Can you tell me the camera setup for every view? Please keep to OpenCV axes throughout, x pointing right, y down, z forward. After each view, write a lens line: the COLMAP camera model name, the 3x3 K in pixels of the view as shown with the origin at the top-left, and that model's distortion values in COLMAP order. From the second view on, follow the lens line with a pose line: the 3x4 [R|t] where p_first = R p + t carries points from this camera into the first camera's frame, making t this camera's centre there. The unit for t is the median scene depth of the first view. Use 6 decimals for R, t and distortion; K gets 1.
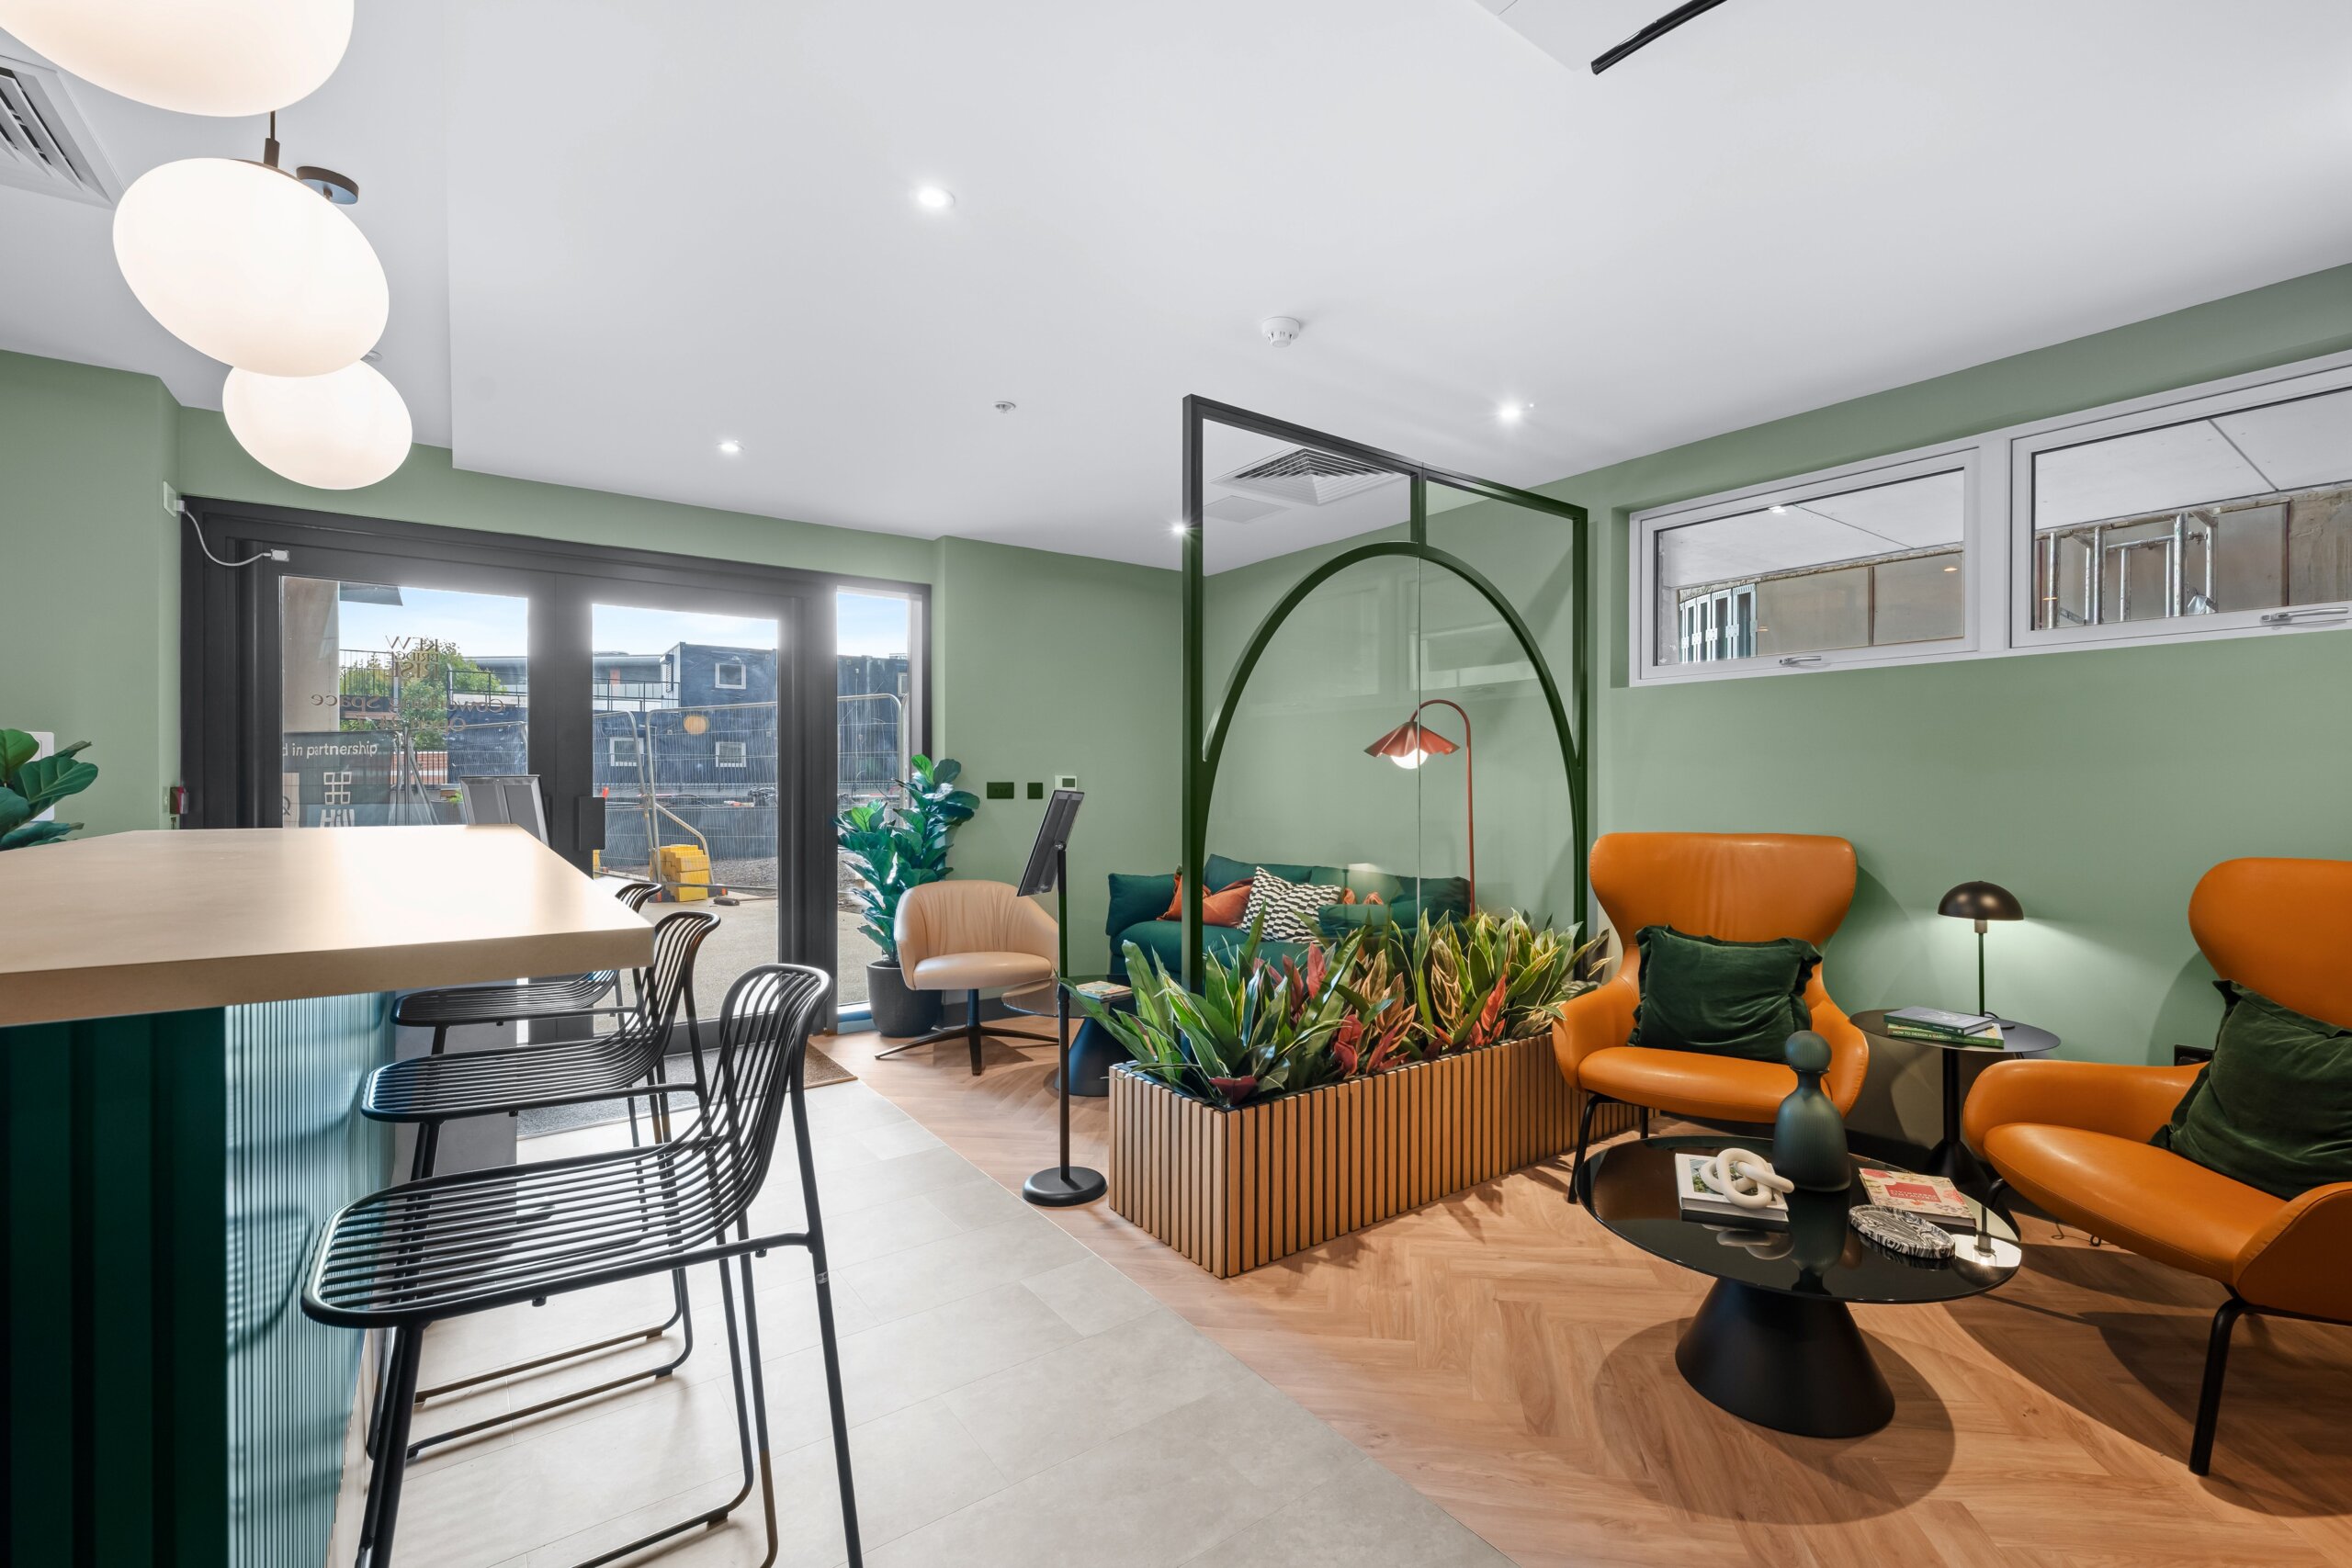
lens RADIAL K [[981.4, 0, 1178.9], [0, 981.4, 785.9], [0, 0, 1]] dist [0.000777, 0.000199]
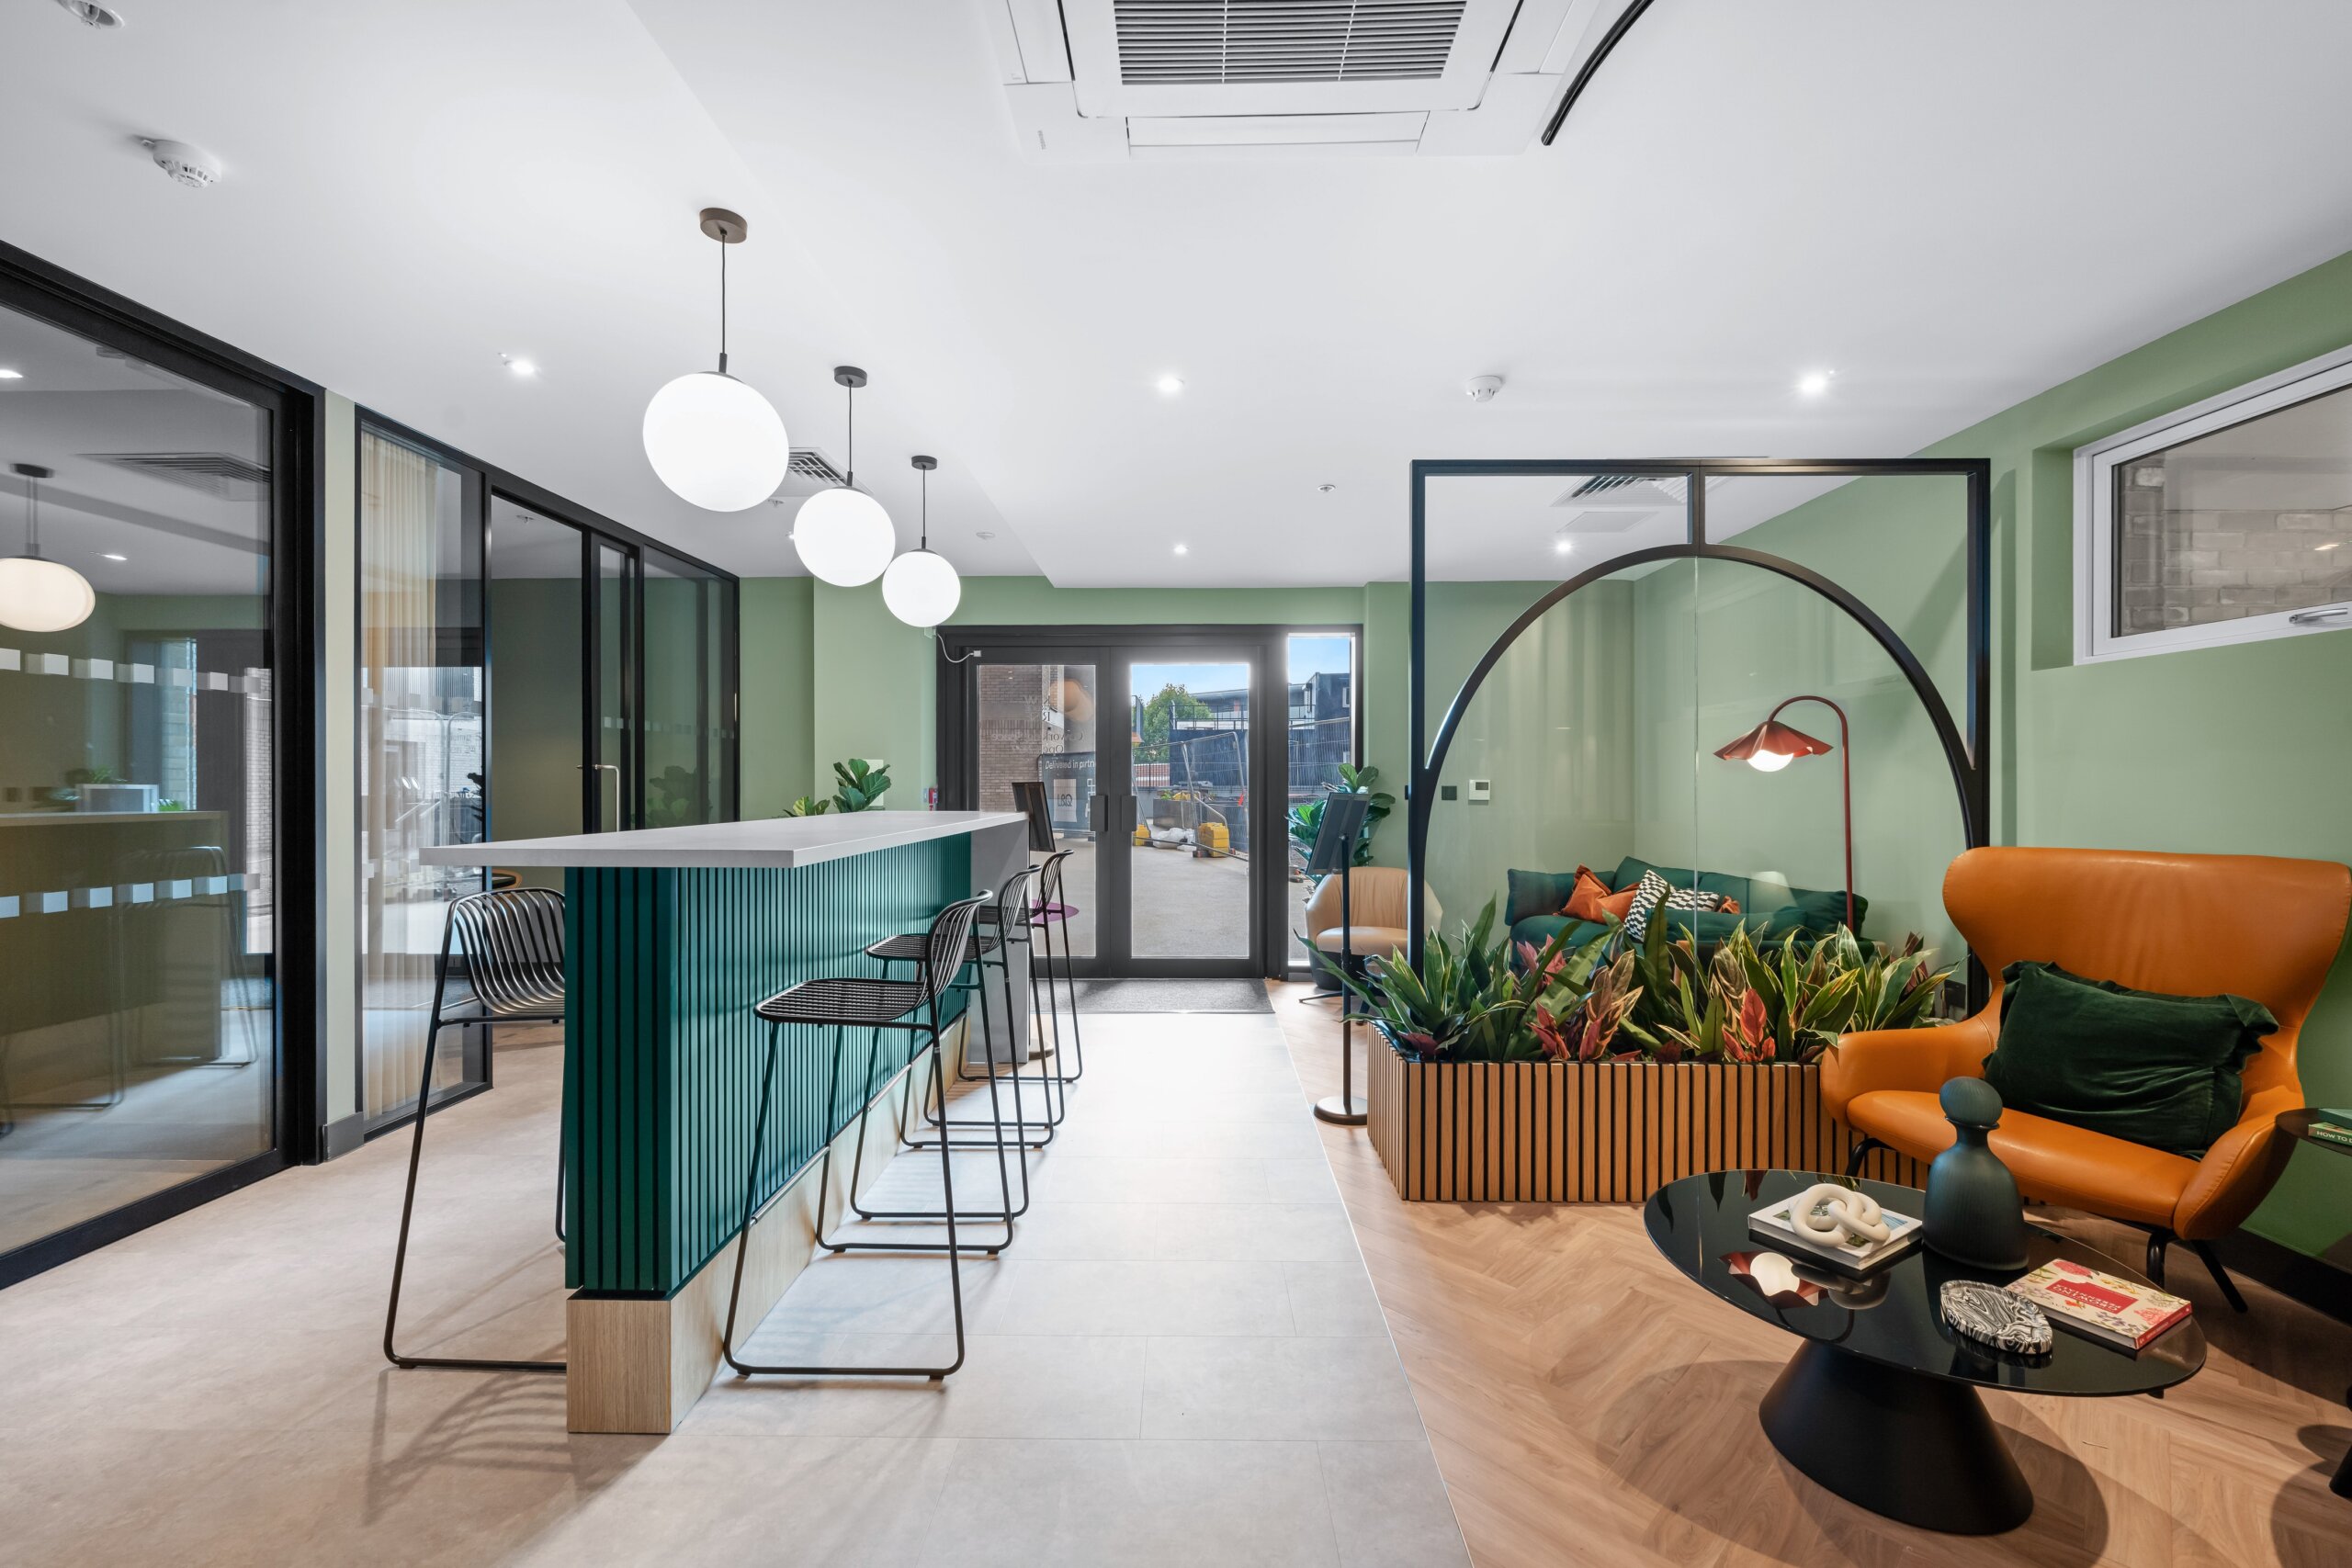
lens RADIAL K [[893.6, 0, 1178.5], [0, 893.6, 785.8], [0, 0, 1]] dist [-0.000562, 0.000221]
pose [[0.790601, 0.000757, -0.612331, 0.410164], [-0.002599, 0.999994, -0.002119, -0.000576], [0.612326, 0.003267, 0.790599, -0.027139]]
